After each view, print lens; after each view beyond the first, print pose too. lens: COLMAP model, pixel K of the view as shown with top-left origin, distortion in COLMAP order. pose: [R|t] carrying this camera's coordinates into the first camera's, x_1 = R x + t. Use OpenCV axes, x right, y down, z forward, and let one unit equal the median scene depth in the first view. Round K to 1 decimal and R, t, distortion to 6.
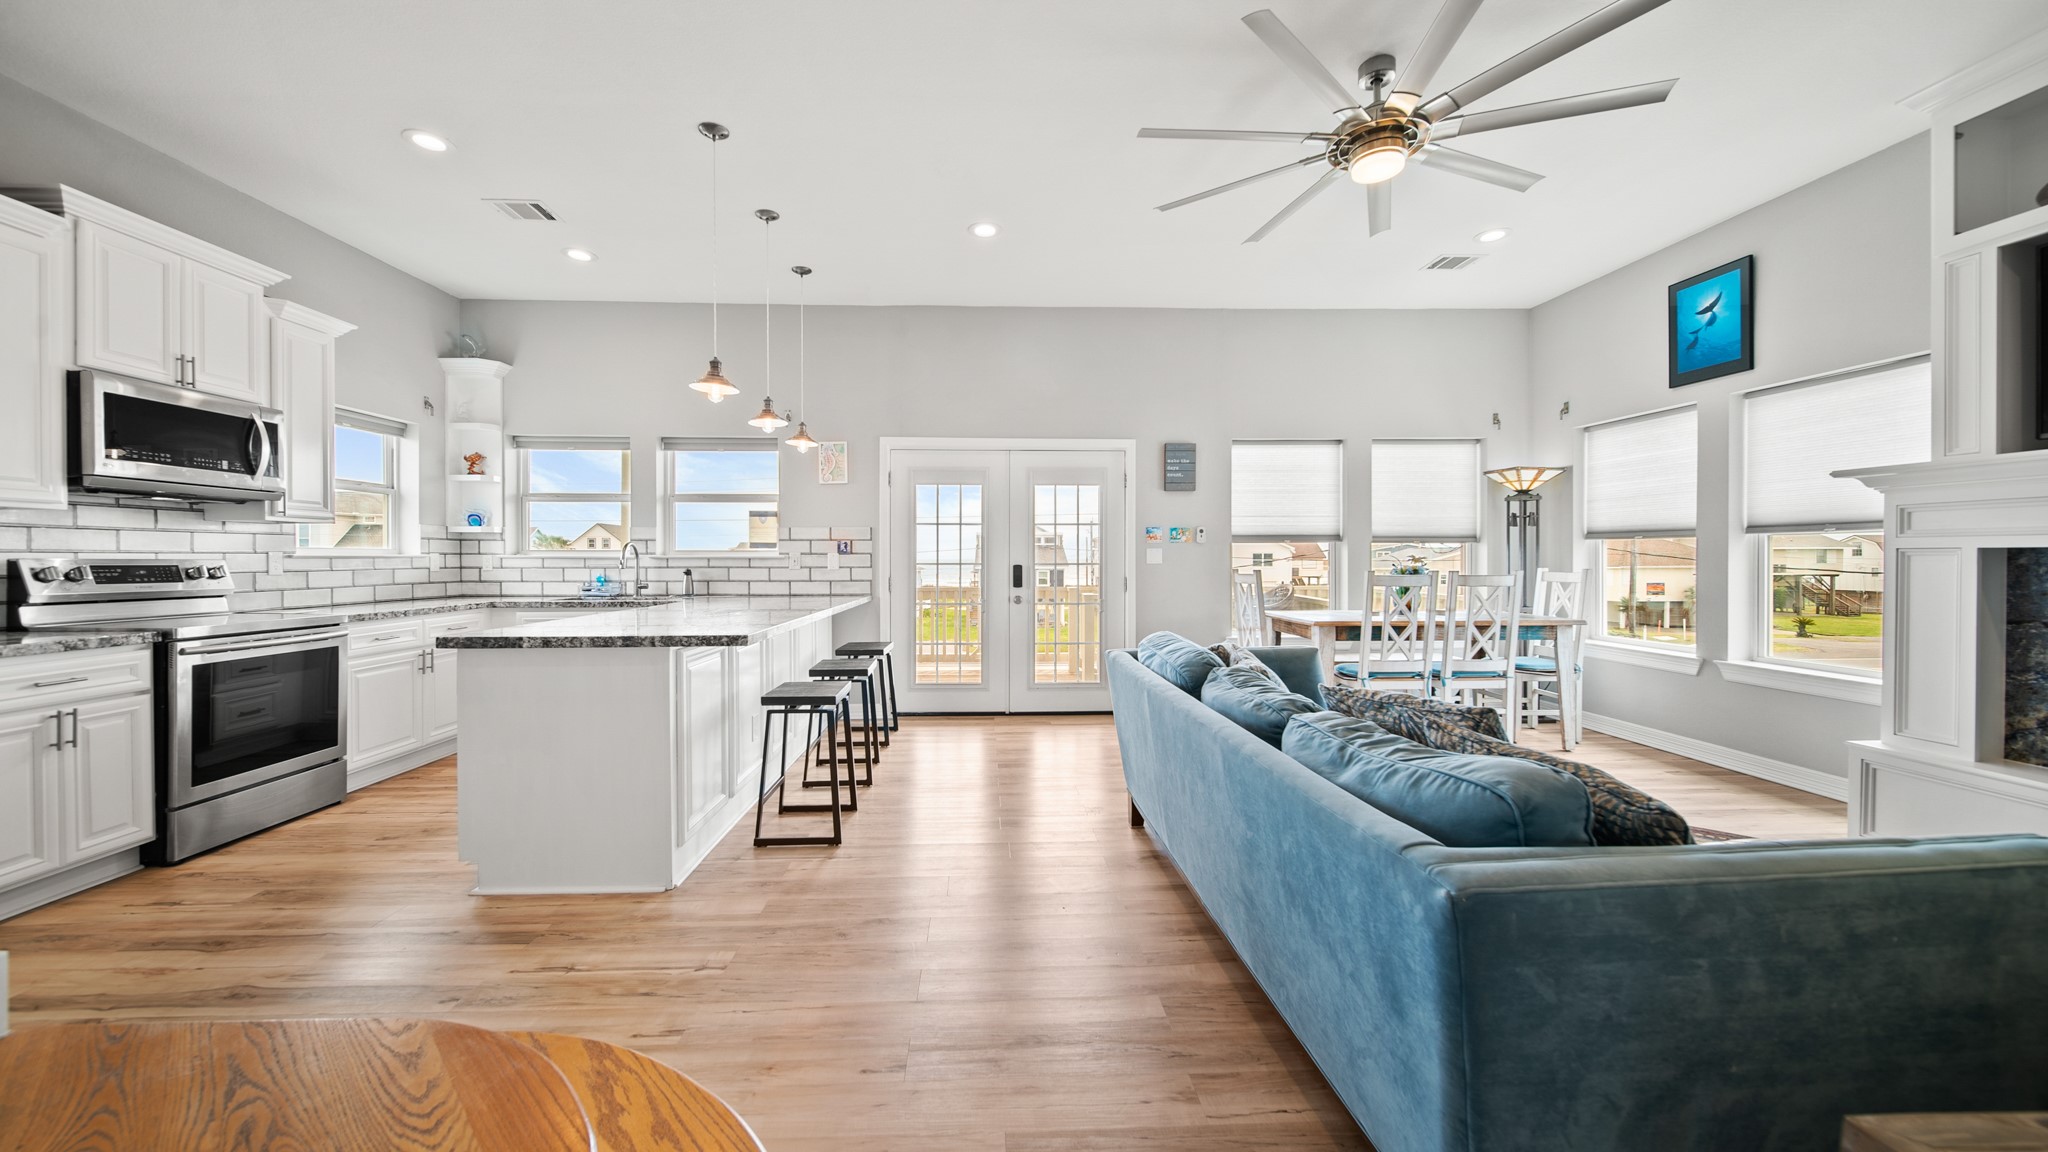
lens RADIAL K [[723.5, 0, 1006.6], [0, 723.5, 564.7], [0, 0, 1]] dist [-0.001741, -0.000740]
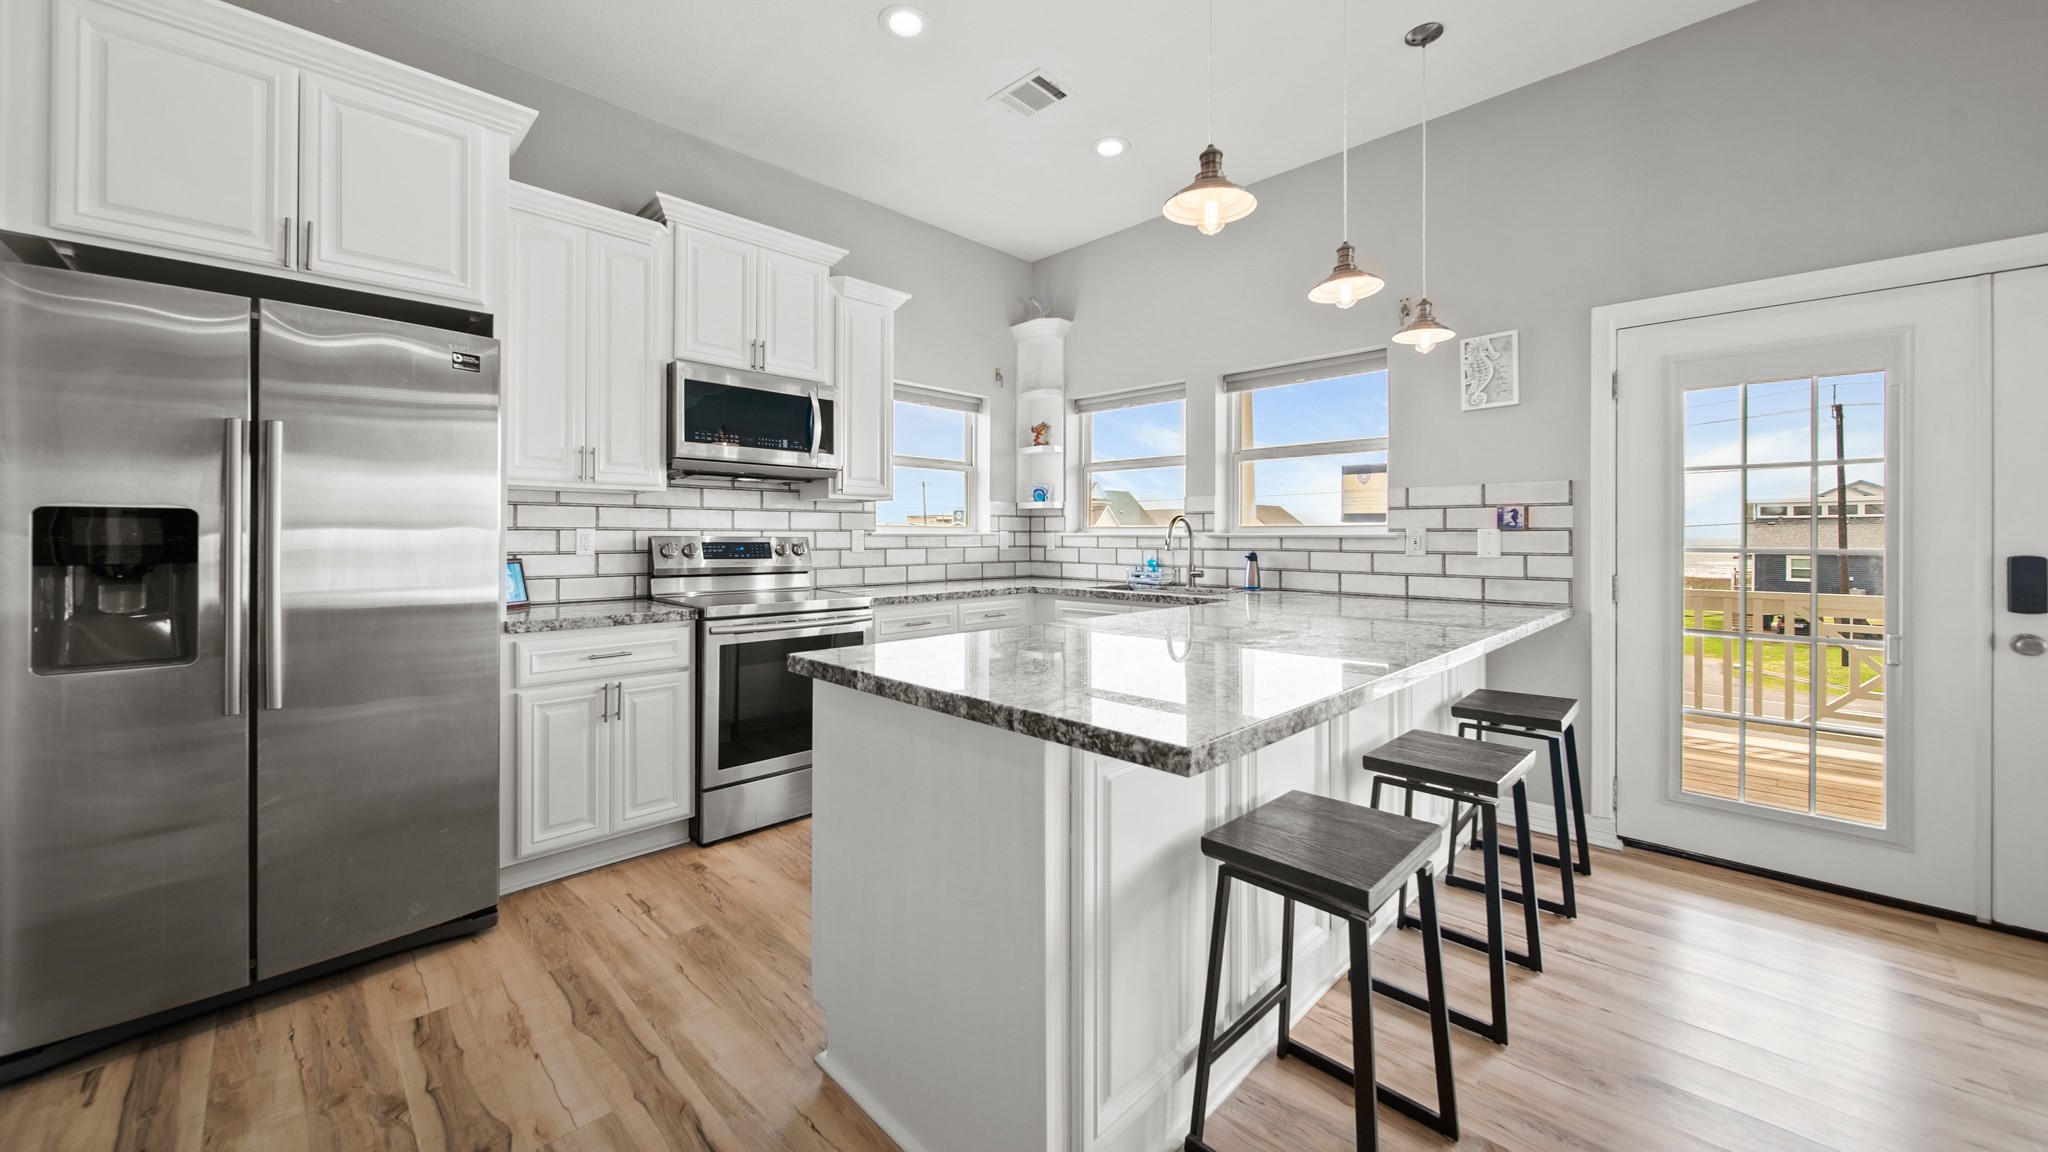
lens RADIAL K [[737.3, 0, 1008.9], [0, 737.3, 526.1], [0, 0, 1]] dist [-0.000808, -0.001097]
pose [[0.677855, -0.007720, -0.735155, -0.084942], [-0.009379, 0.999773, -0.019146, -0.004348], [0.735135, 0.019874, 0.677629, 0.404397]]
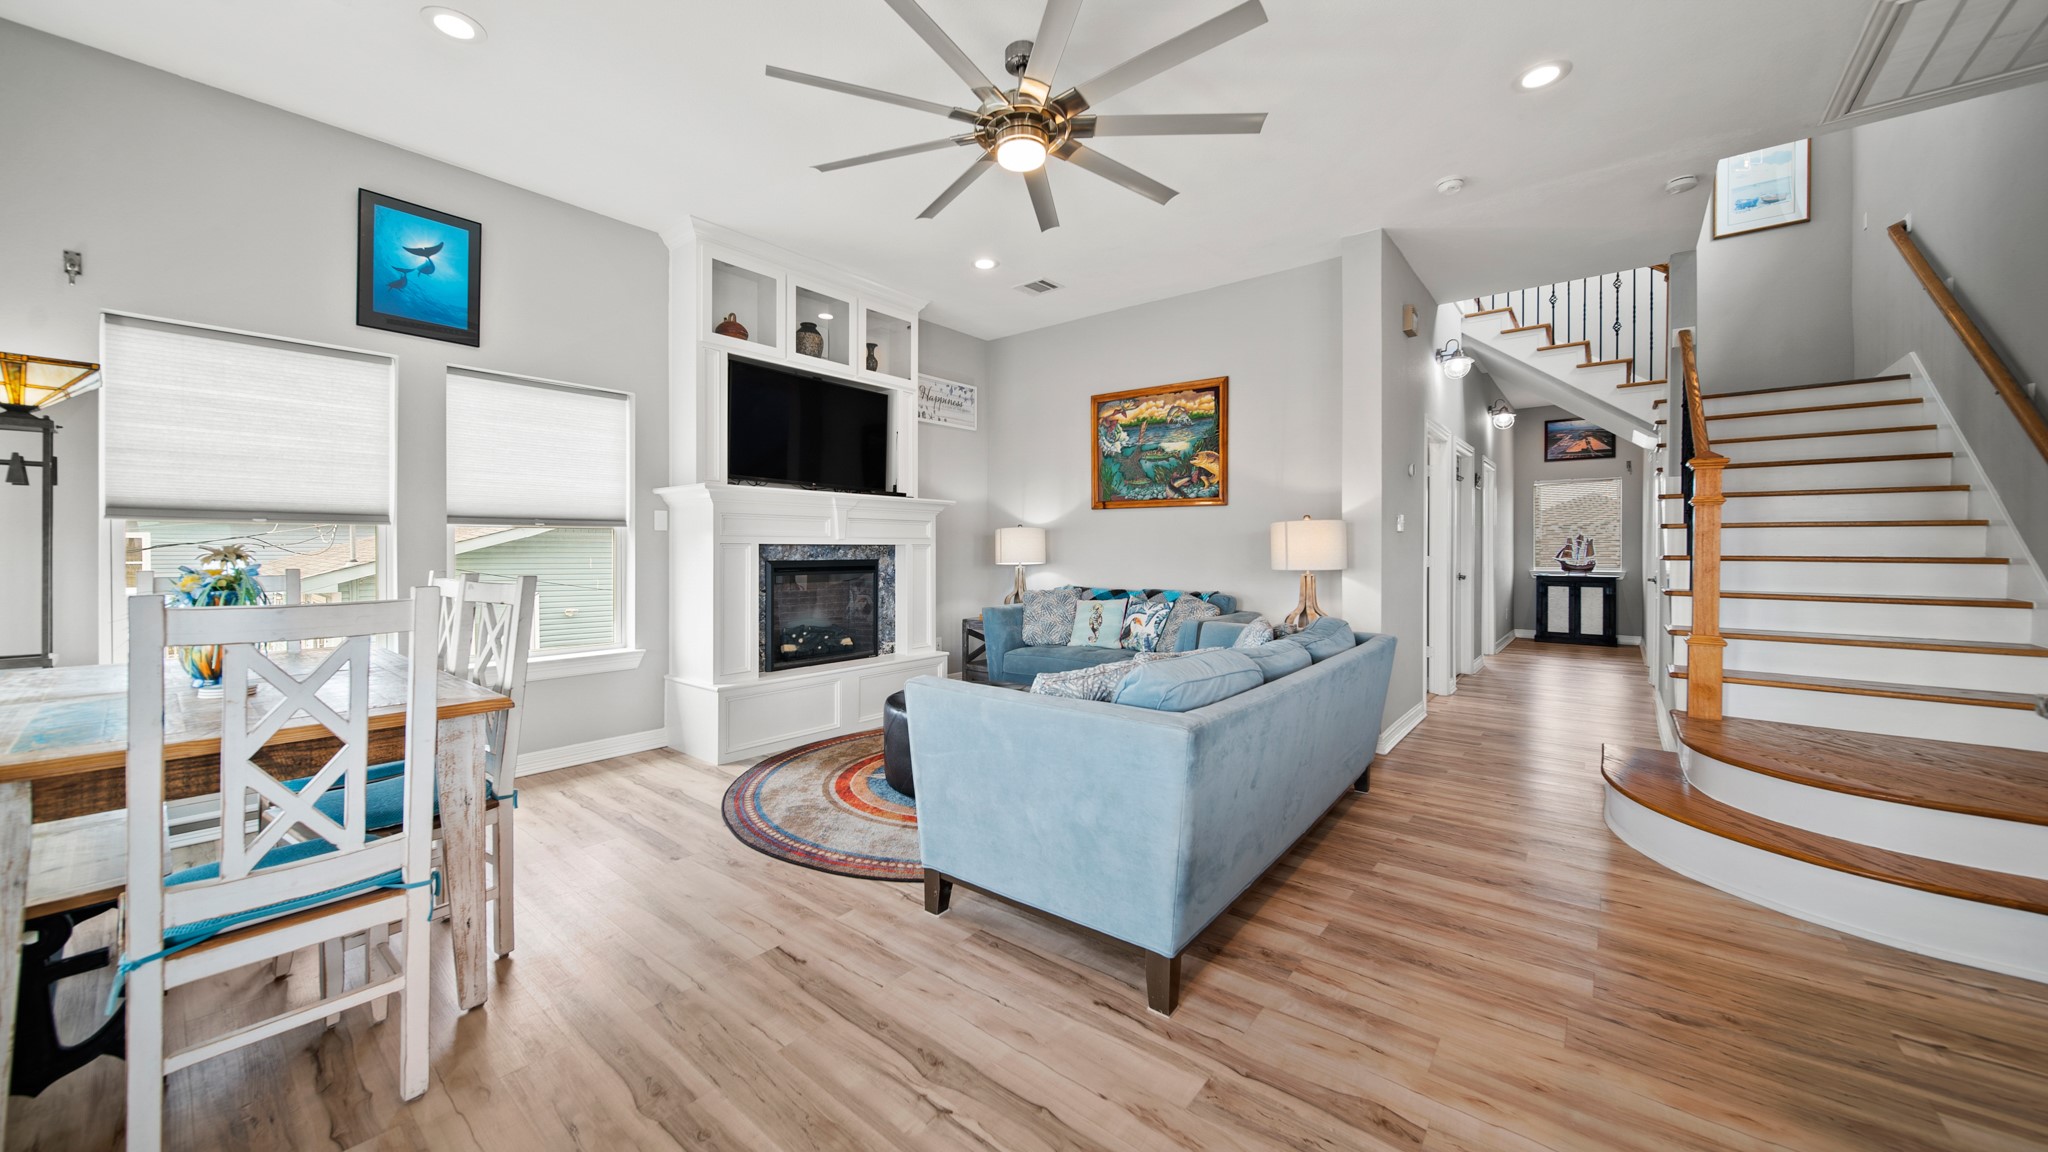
lens RADIAL K [[726.4, 0, 1008.1], [0, 726.4, 550.7], [0, 0, 1]] dist [-0.003601, -0.000407]
pose [[-0.745403, -0.000052, 0.666614, -0.087497], [0.008212, 0.999923, 0.009260, -0.011539], [-0.666564, 0.012377, -0.745345, 1.135618]]
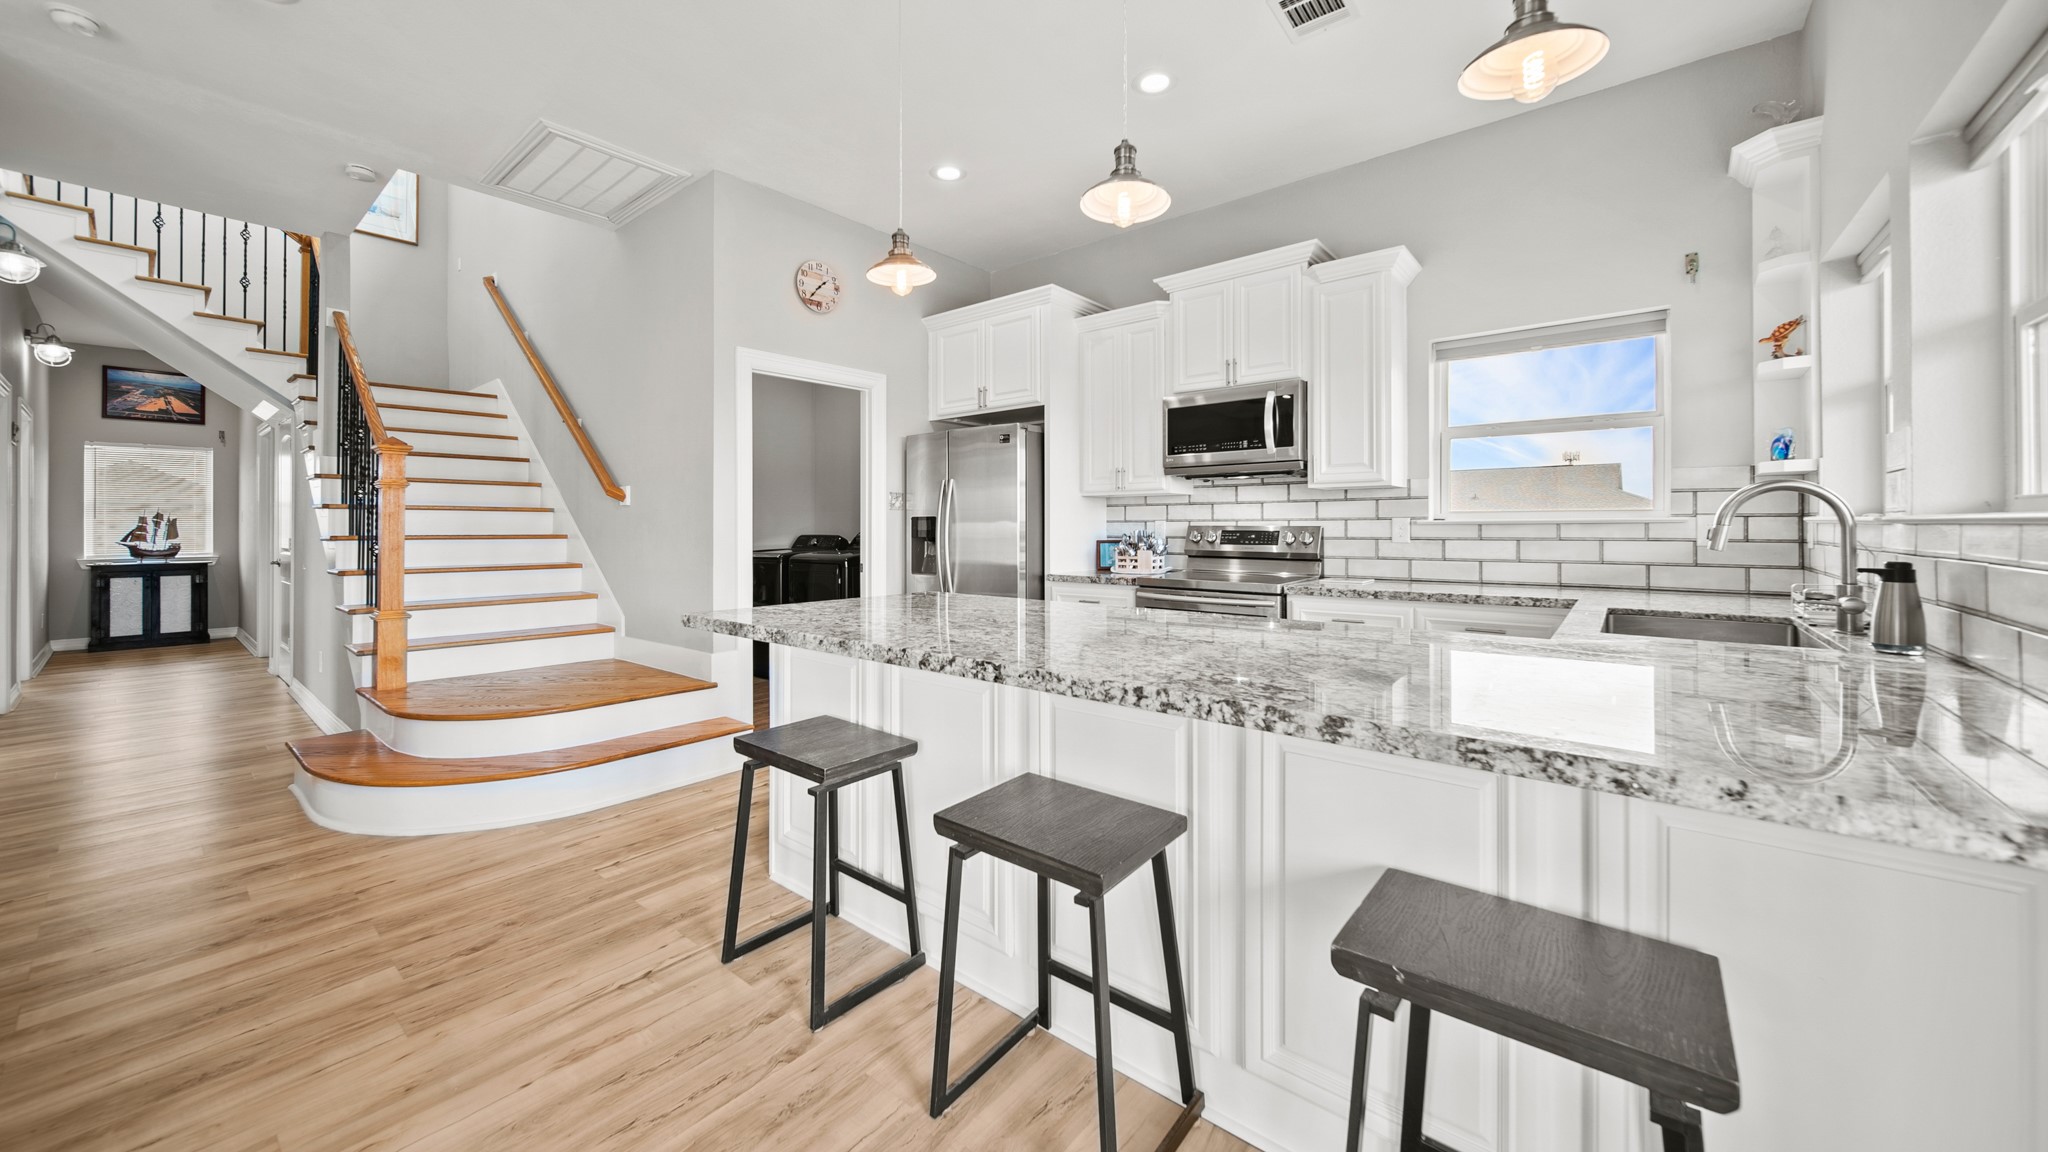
lens RADIAL K [[737.3, 0, 1008.9], [0, 737.3, 526.1], [0, 0, 1]] dist [-0.000808, -0.001097]
pose [[-0.668564, 0.003633, -0.743645, 0.028298], [-0.002468, 0.999972, 0.007104, -0.011237], [0.743650, 0.006585, -0.668536, 1.142182]]
